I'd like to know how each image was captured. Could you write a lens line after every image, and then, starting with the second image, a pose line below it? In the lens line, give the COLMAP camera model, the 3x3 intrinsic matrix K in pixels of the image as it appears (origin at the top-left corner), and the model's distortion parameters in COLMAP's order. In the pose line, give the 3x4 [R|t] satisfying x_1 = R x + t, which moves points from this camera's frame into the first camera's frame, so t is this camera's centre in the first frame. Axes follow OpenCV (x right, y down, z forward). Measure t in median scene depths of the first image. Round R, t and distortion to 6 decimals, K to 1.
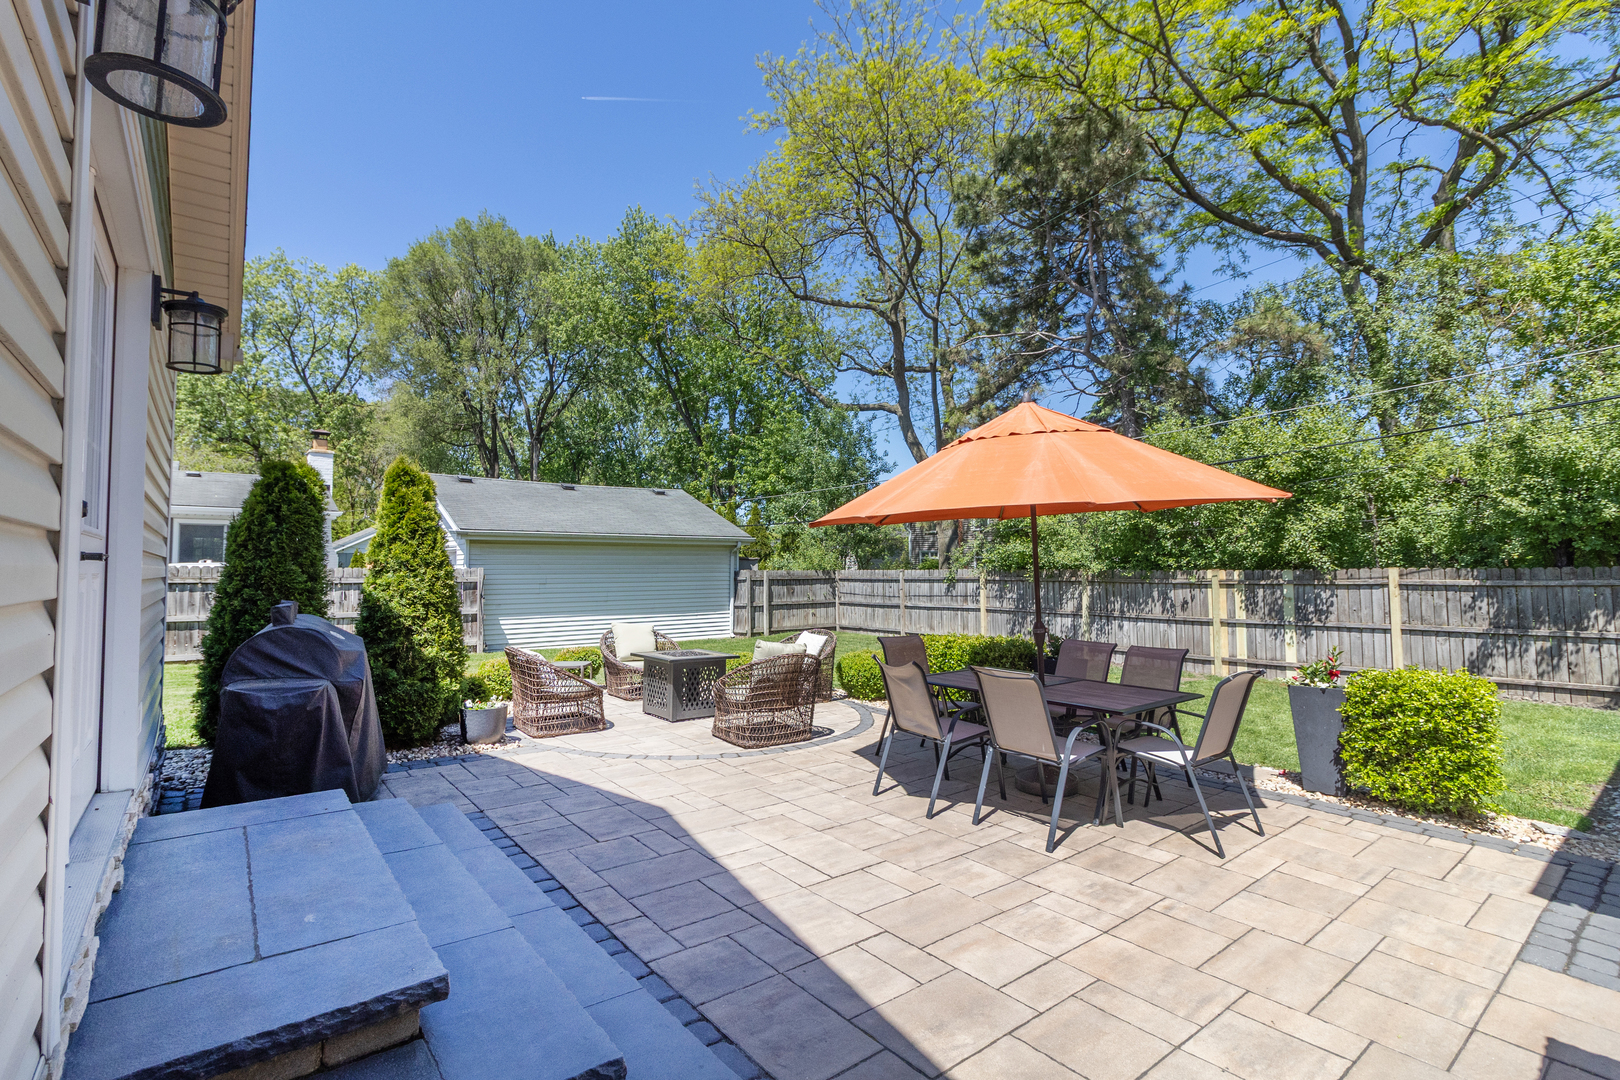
lens RADIAL K [[734.2, 0, 792.1], [0, 734.2, 530.0], [0, 0, 1]] dist [-0.000951, -0.000275]
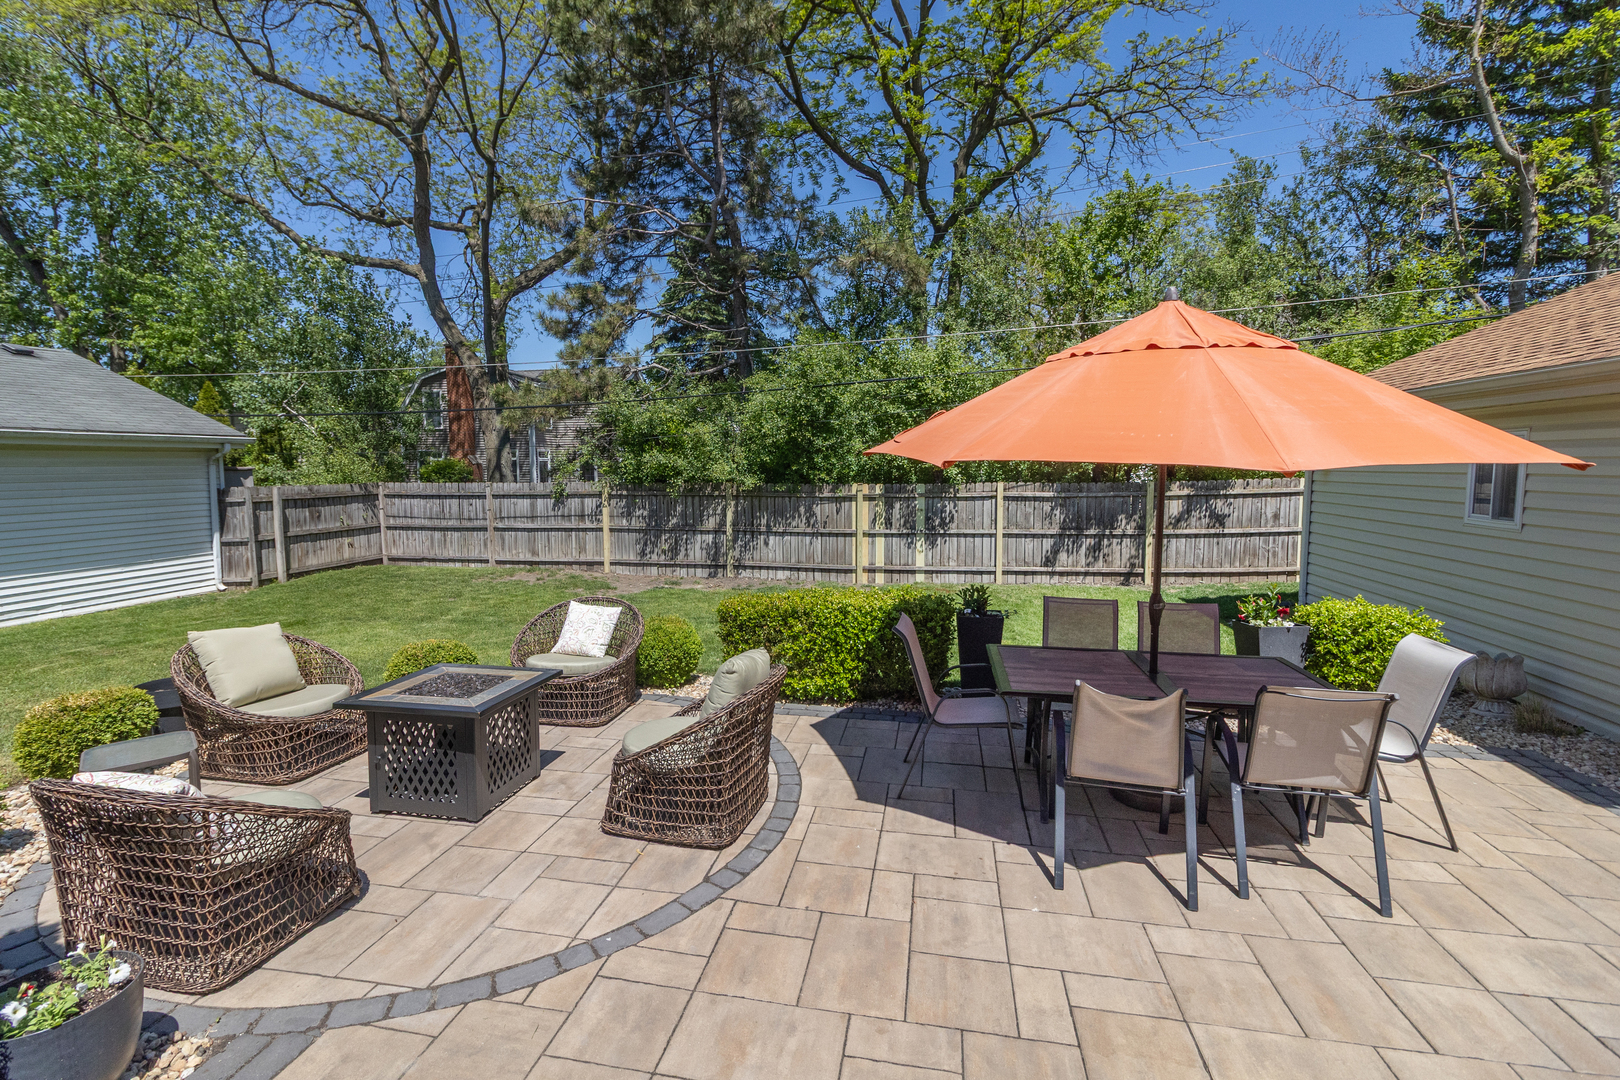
lens RADIAL K [[734.2, 0, 792.1], [0, 734.2, 530.0], [0, 0, 1]] dist [-0.000951, -0.000275]
pose [[0.754486, -0.059135, 0.653646, -0.163791], [-0.033210, 0.991217, 0.128008, -0.010329], [-0.655475, -0.118287, 0.745896, 0.244219]]
